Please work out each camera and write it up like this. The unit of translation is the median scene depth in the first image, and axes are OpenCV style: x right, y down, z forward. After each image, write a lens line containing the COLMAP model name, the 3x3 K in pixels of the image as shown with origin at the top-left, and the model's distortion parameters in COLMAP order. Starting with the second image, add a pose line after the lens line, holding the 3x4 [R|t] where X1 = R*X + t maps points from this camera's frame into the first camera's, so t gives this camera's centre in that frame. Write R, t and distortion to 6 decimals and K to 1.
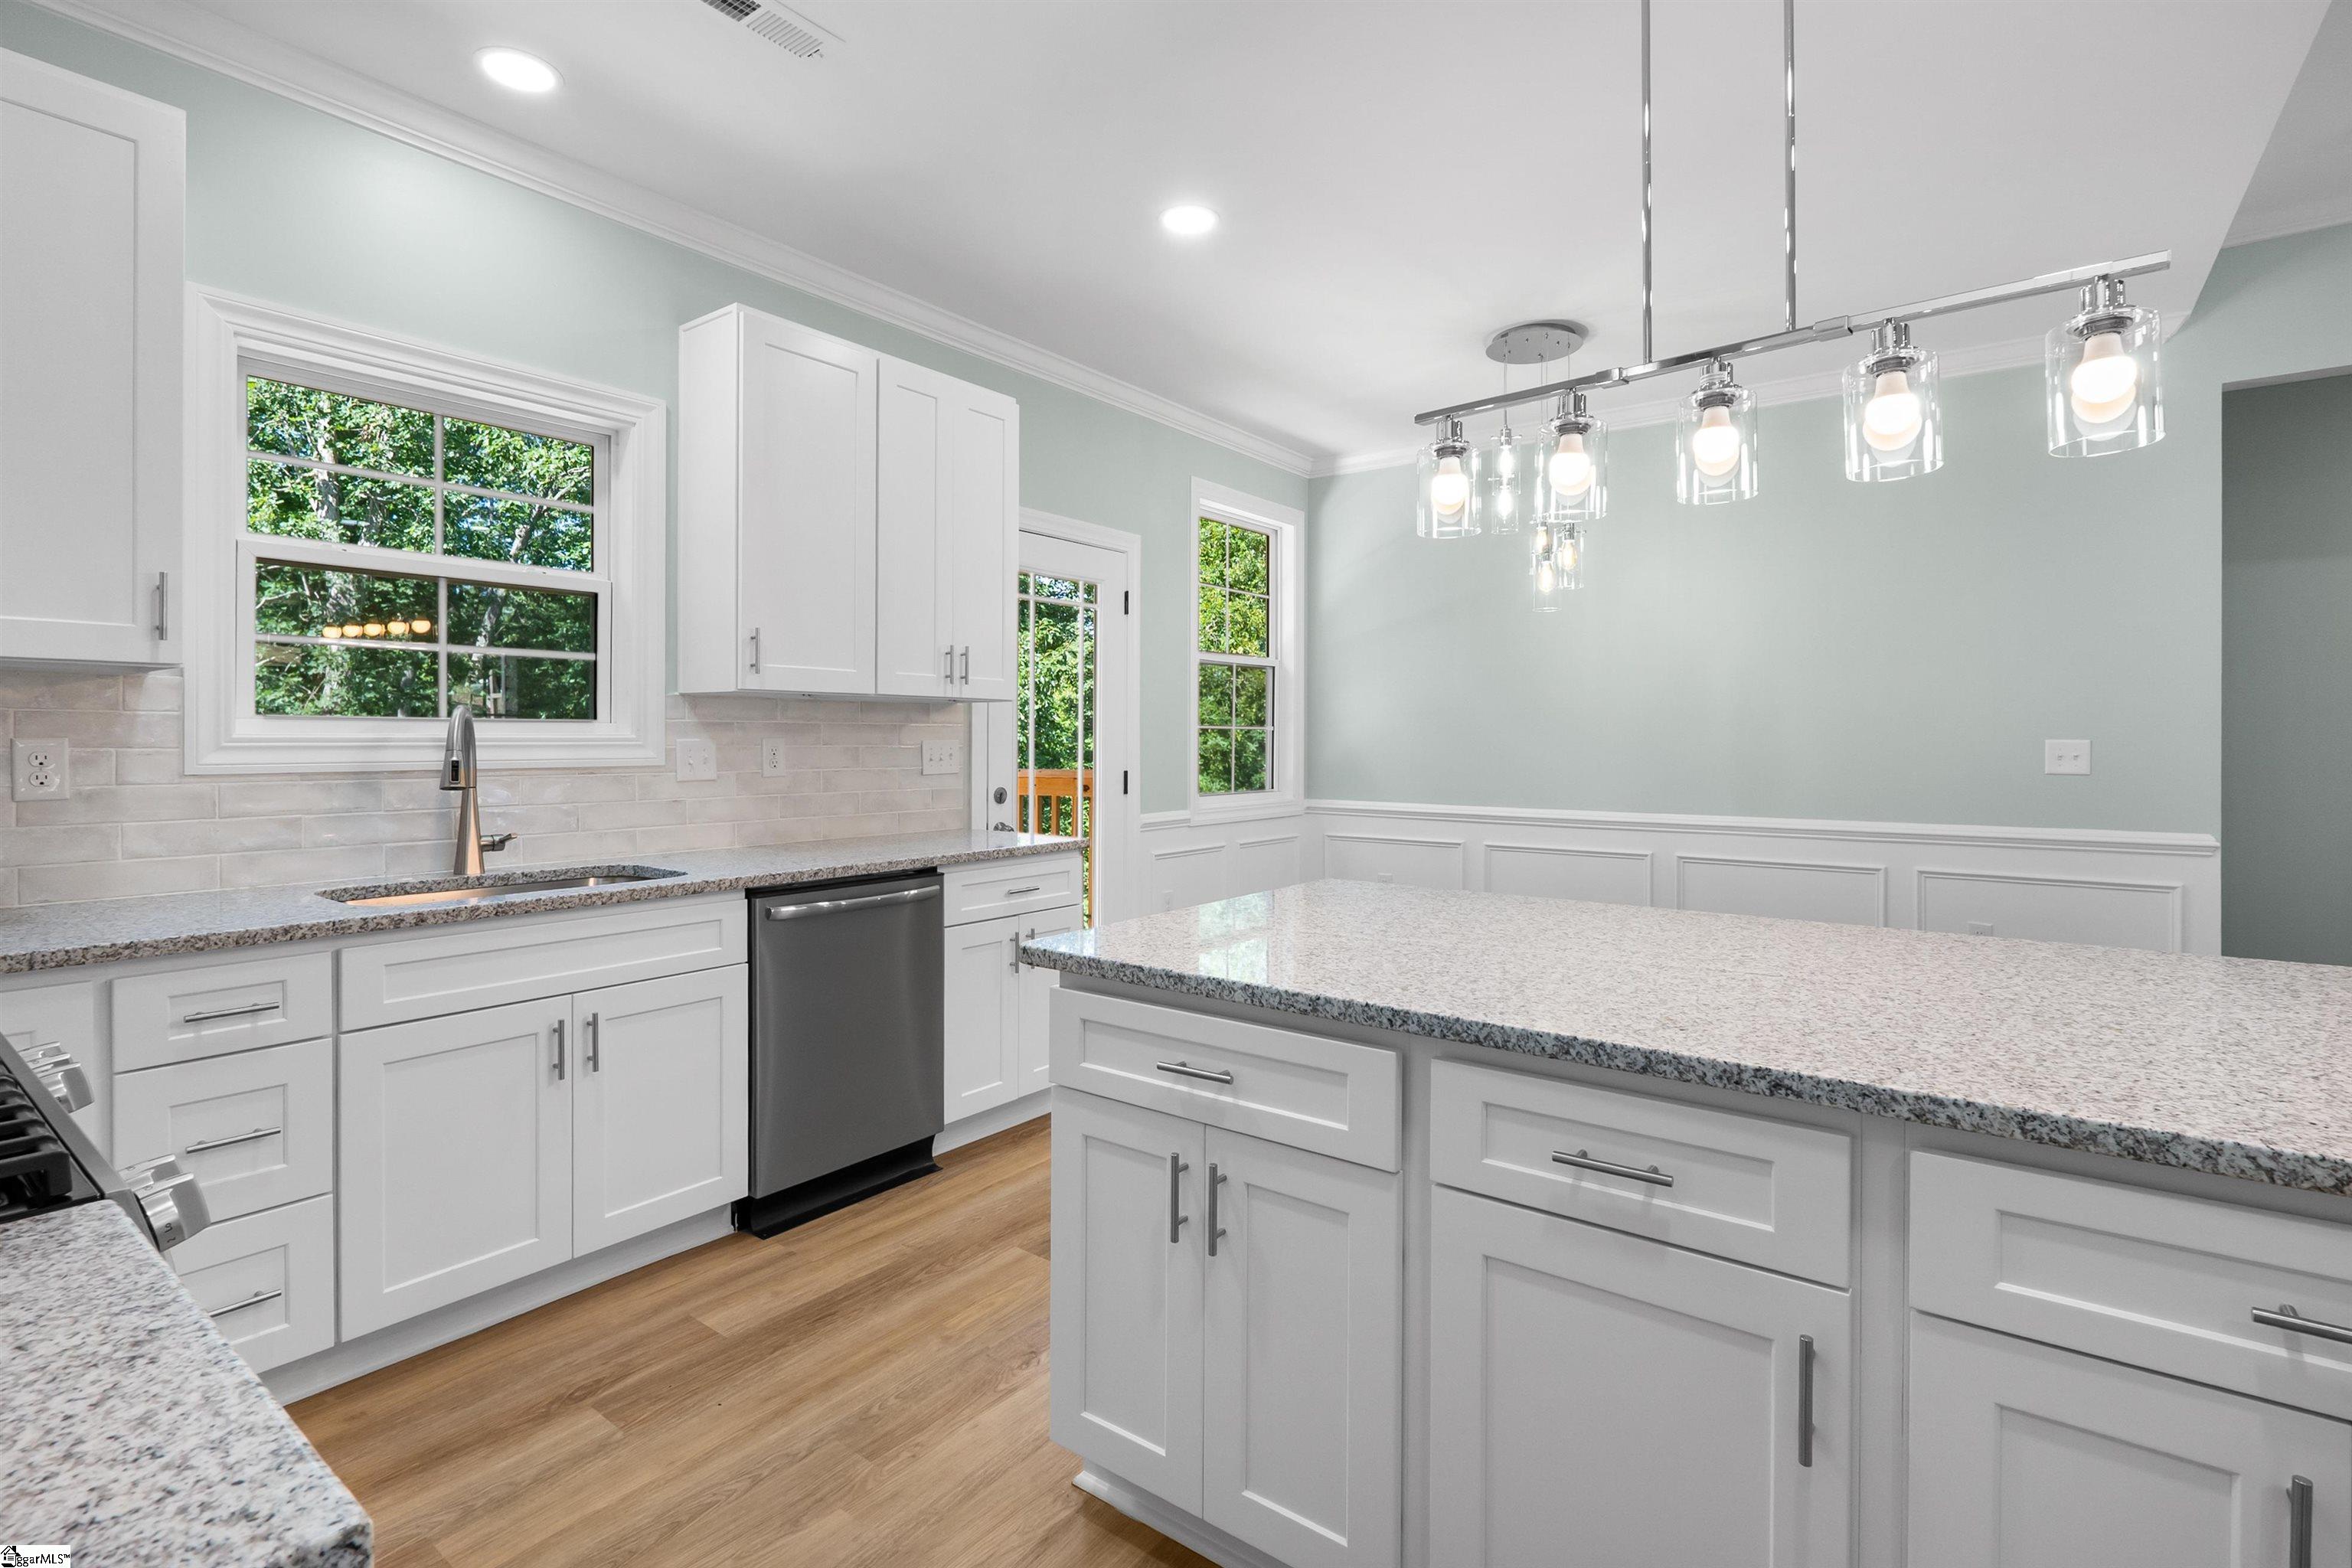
lens RADIAL K [[1094.2, 0, 1169.8], [0, 1094.2, 745.1], [0, 0, 1]] dist [-0.009314, 0.001895]
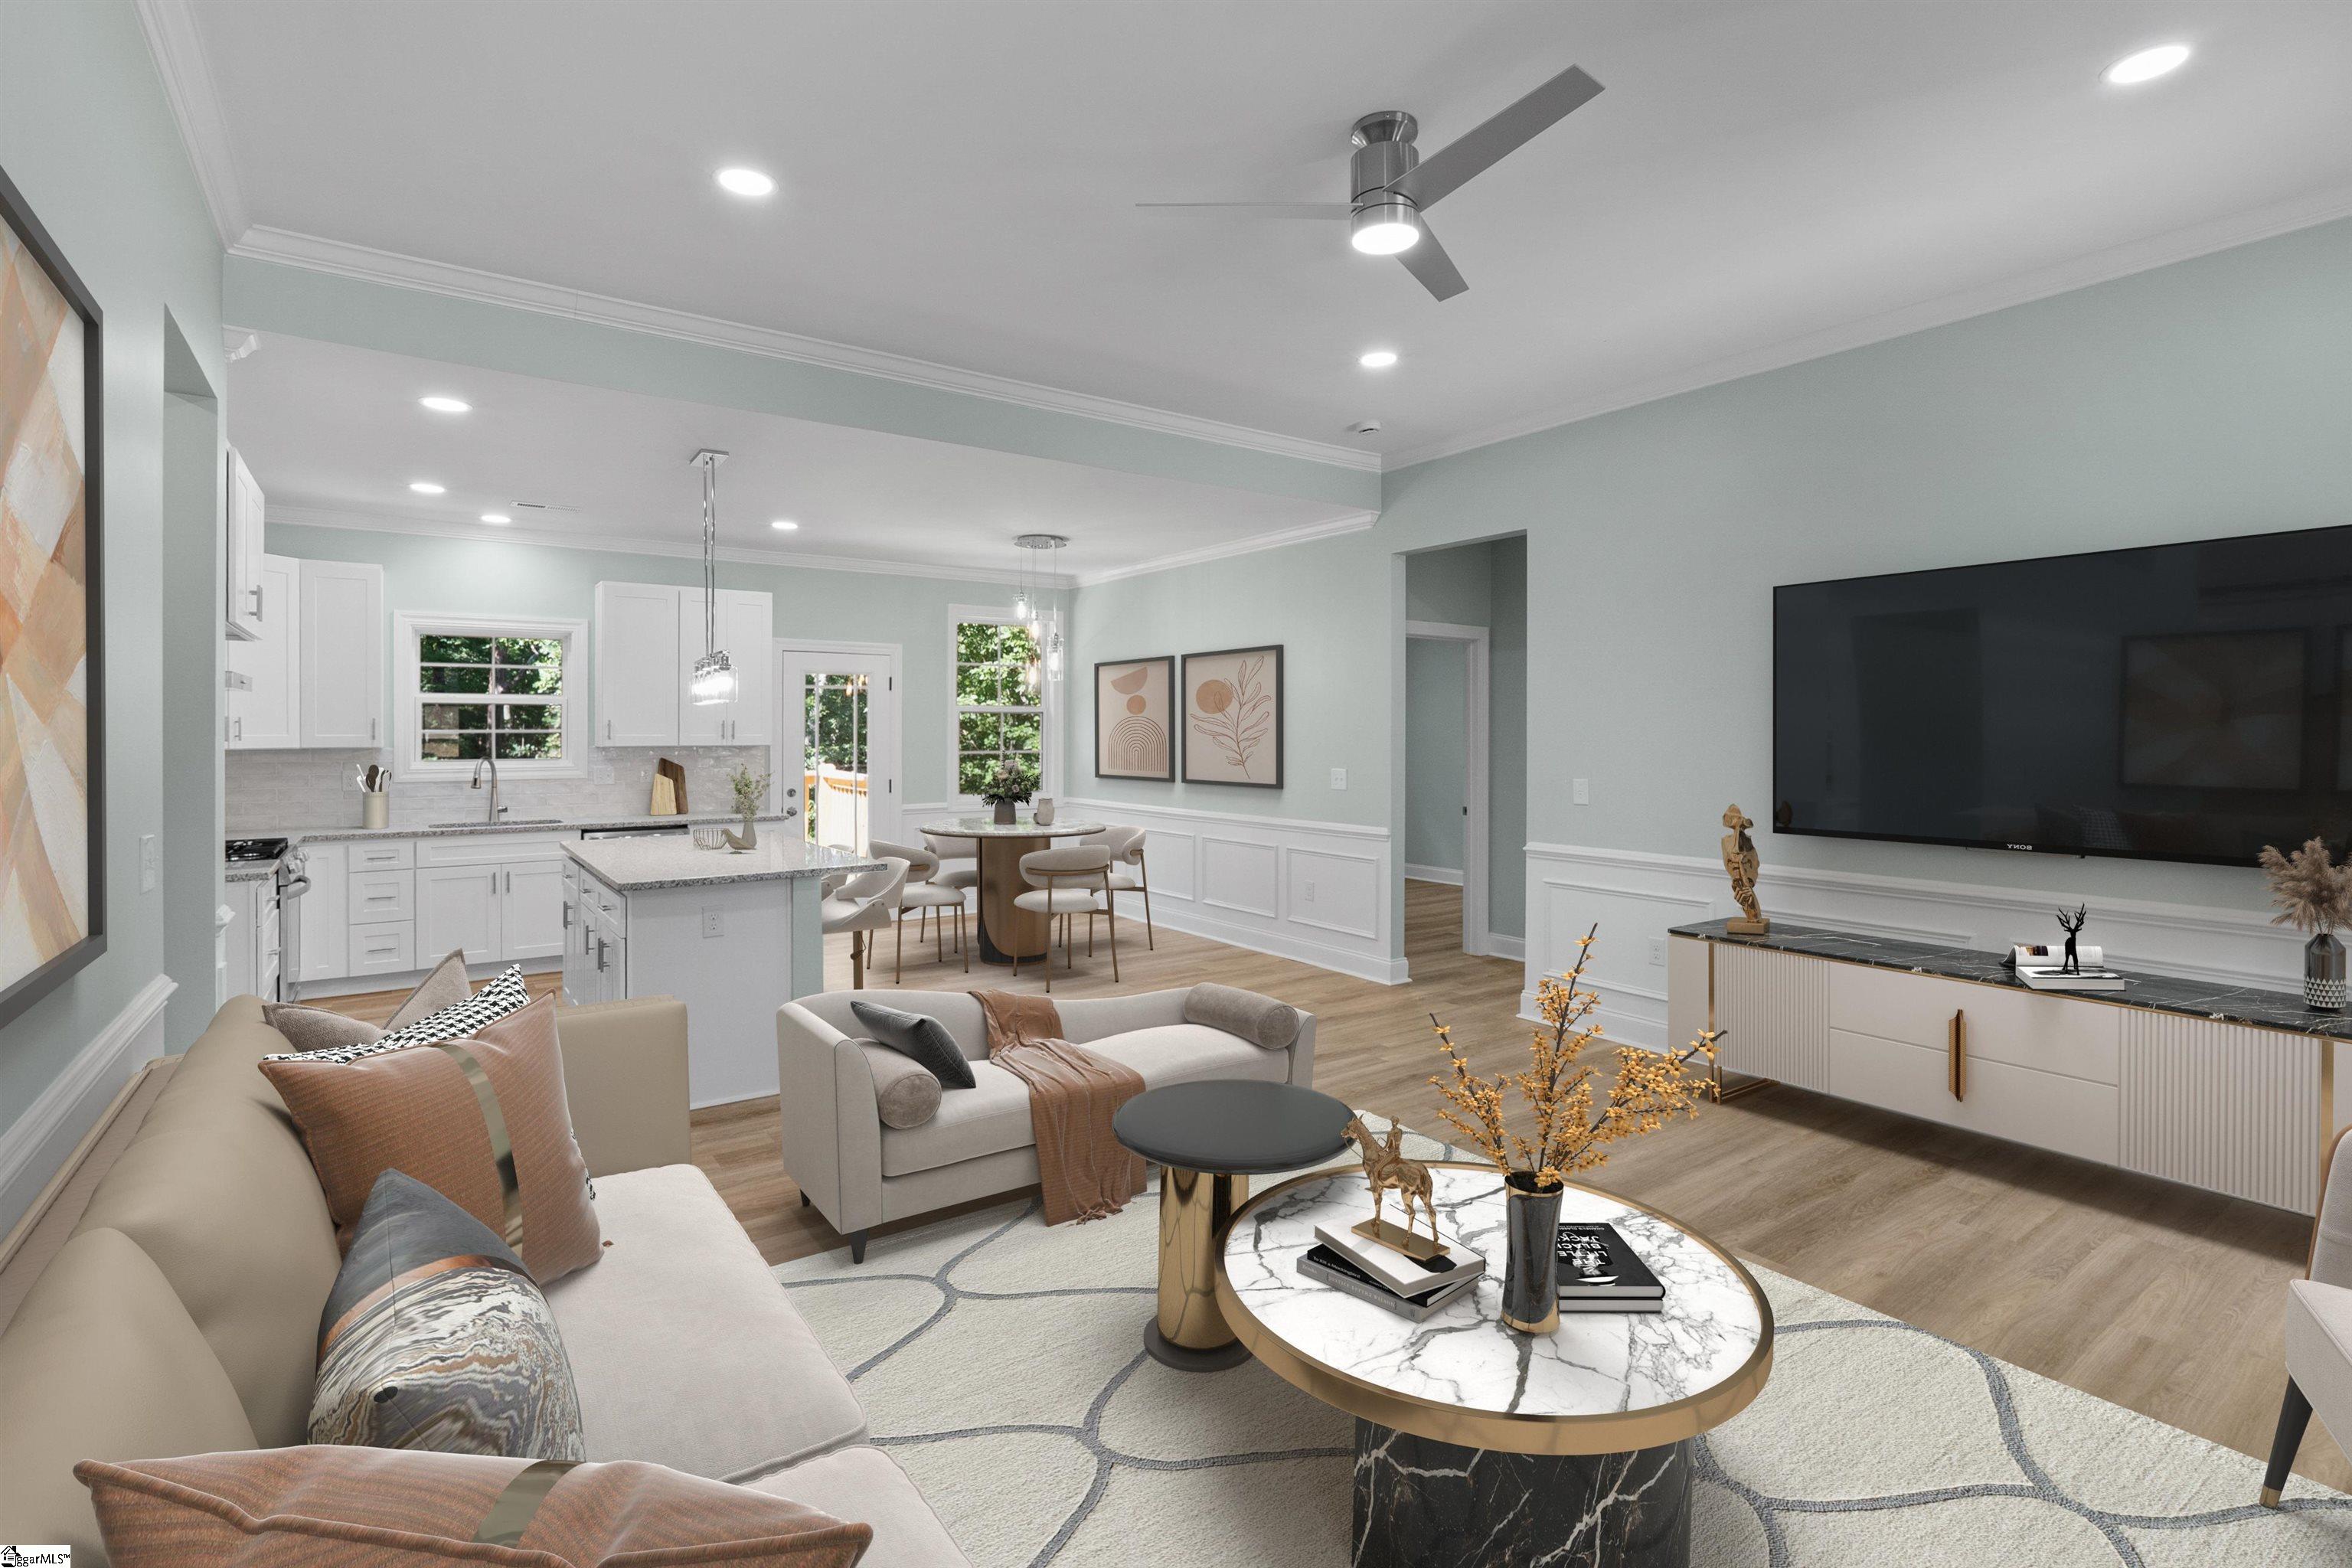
lens RADIAL K [[1094.2, 0, 1176.9], [0, 1094.2, 733.5], [0, 0, 1]] dist [-0.009314, 0.001895]
pose [[0.956214, 0.000253, -0.292669, 1.662745], [-0.000896, 0.999997, -0.002064, -0.084971], [0.292667, 0.002236, 0.956212, -0.996970]]
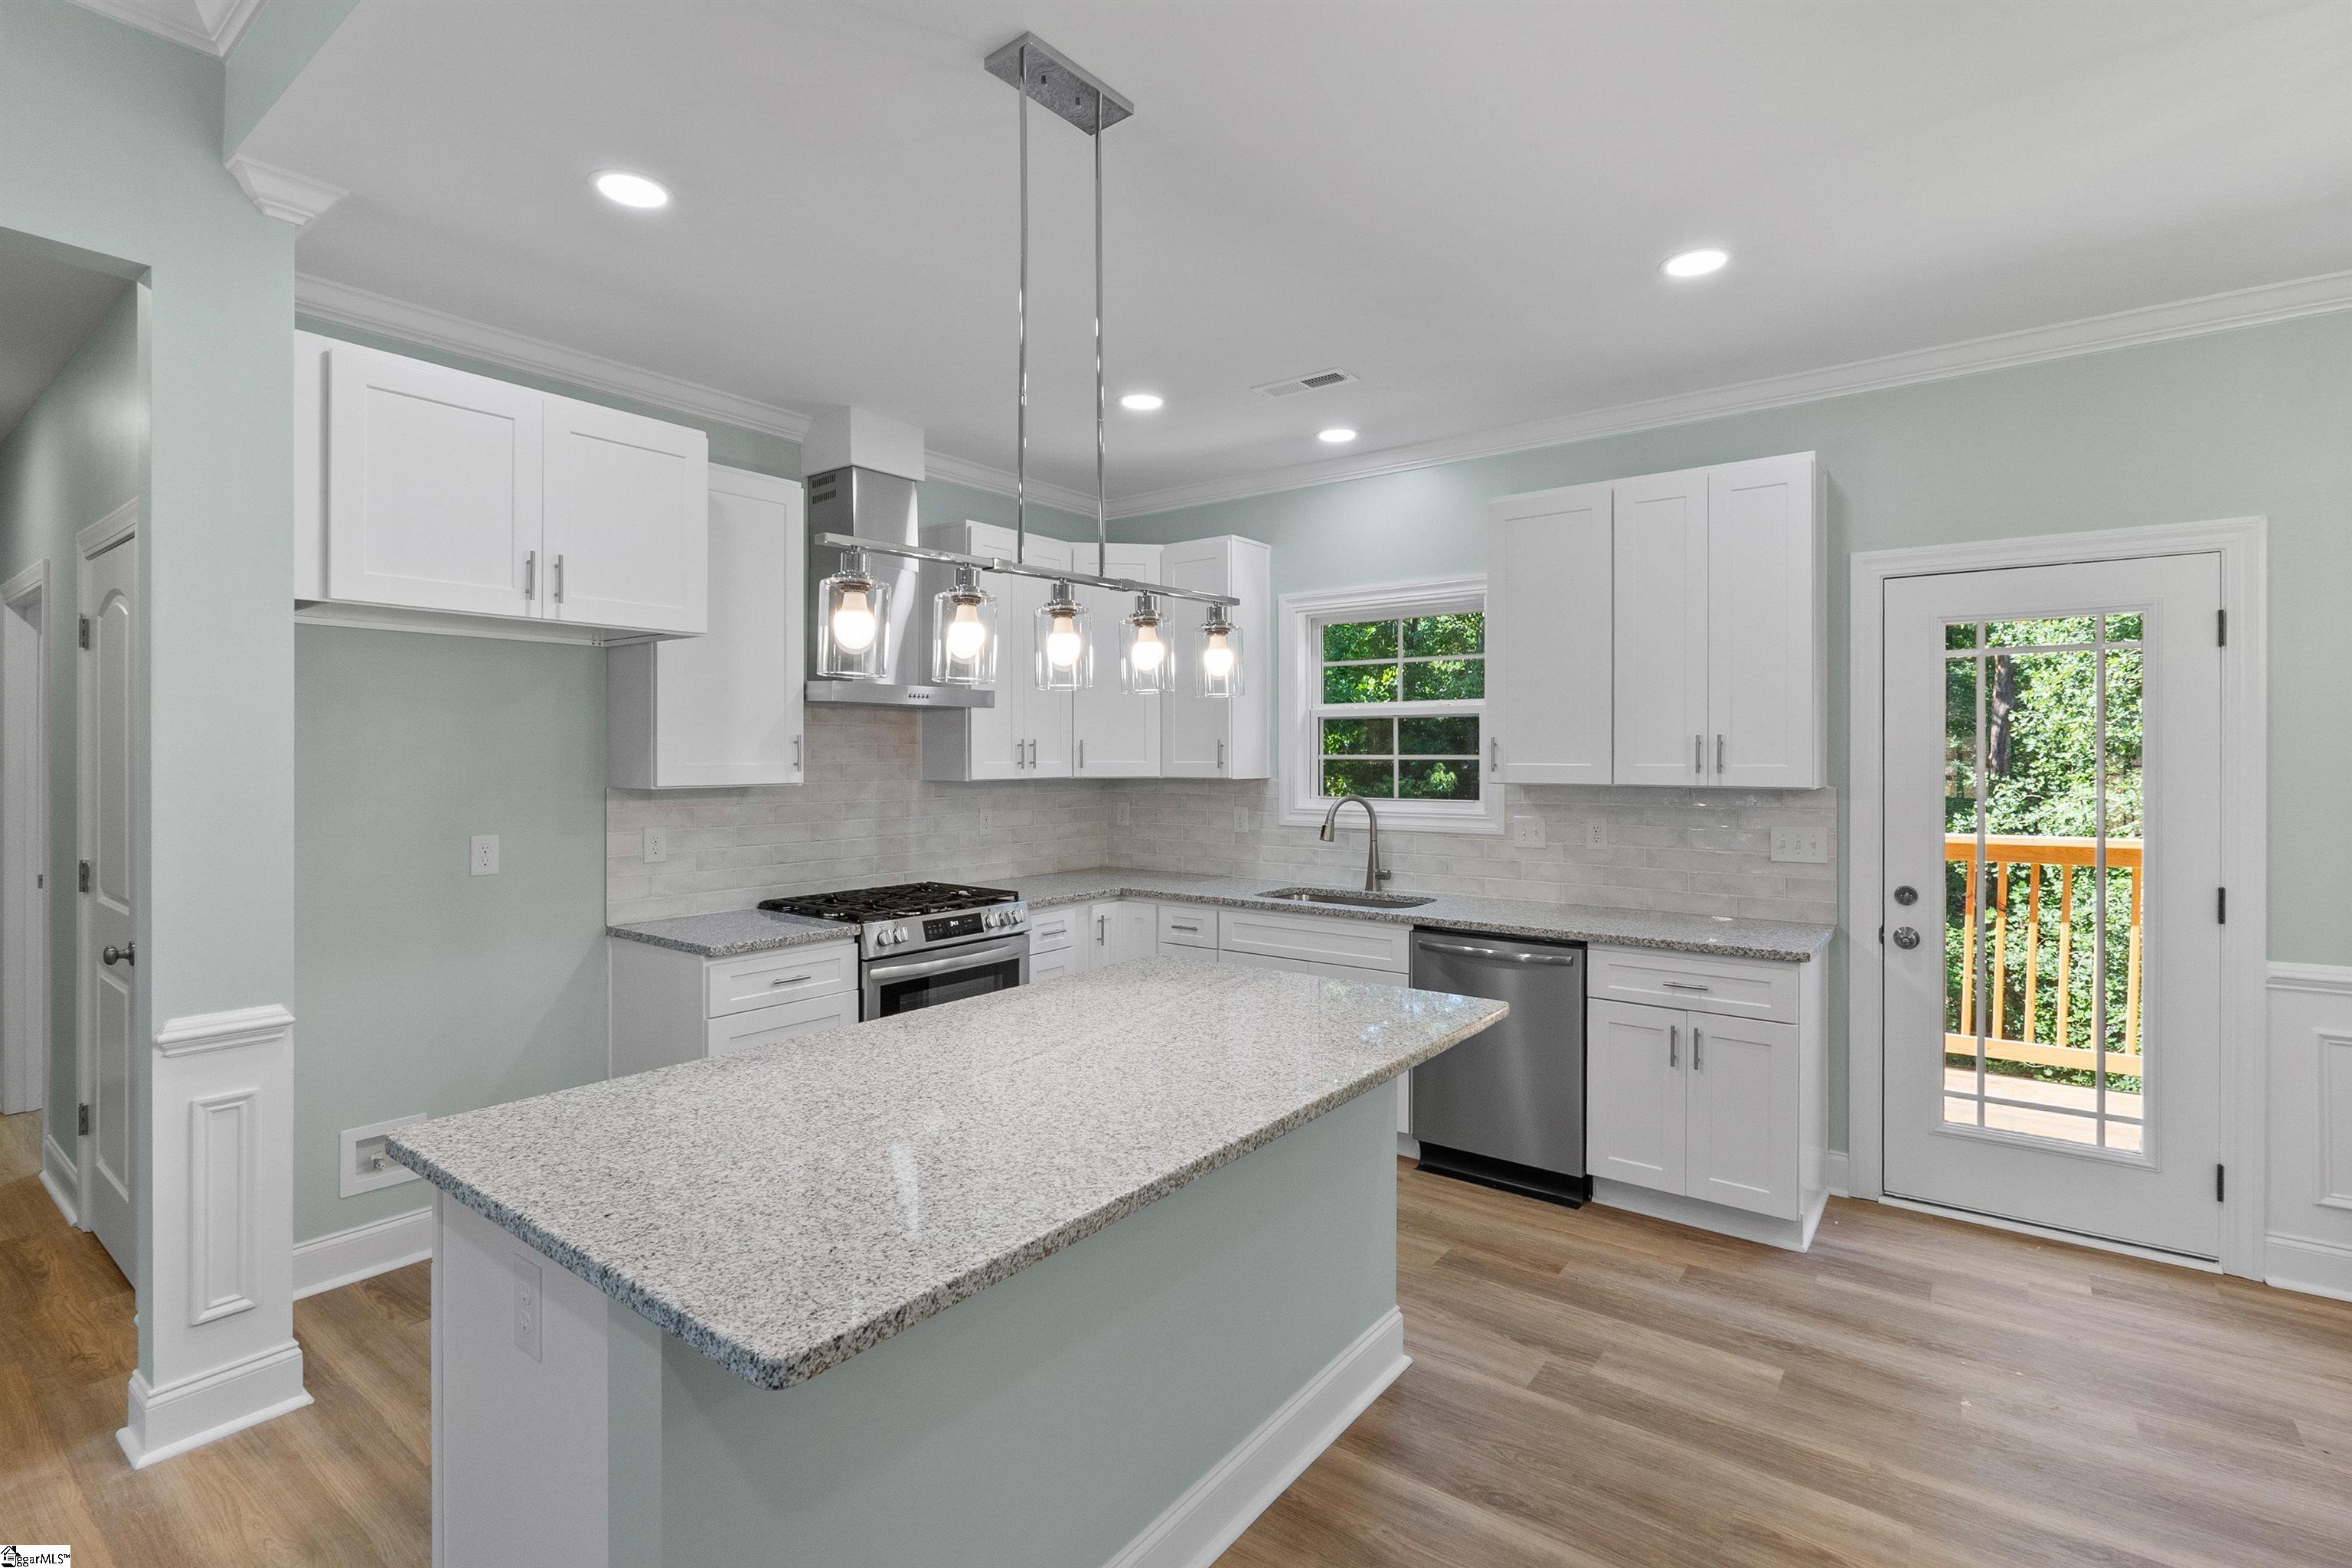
lens RADIAL K [[1094.2, 0, 1186.2], [0, 1094.2, 761.2], [0, 0, 1]] dist [-0.009314, 0.001895]
pose [[0.006871, 0.002258, -0.999974, 1.085067], [-0.006399, 0.999977, 0.002214, -0.088959], [0.999956, 0.006384, 0.006885, 0.694494]]
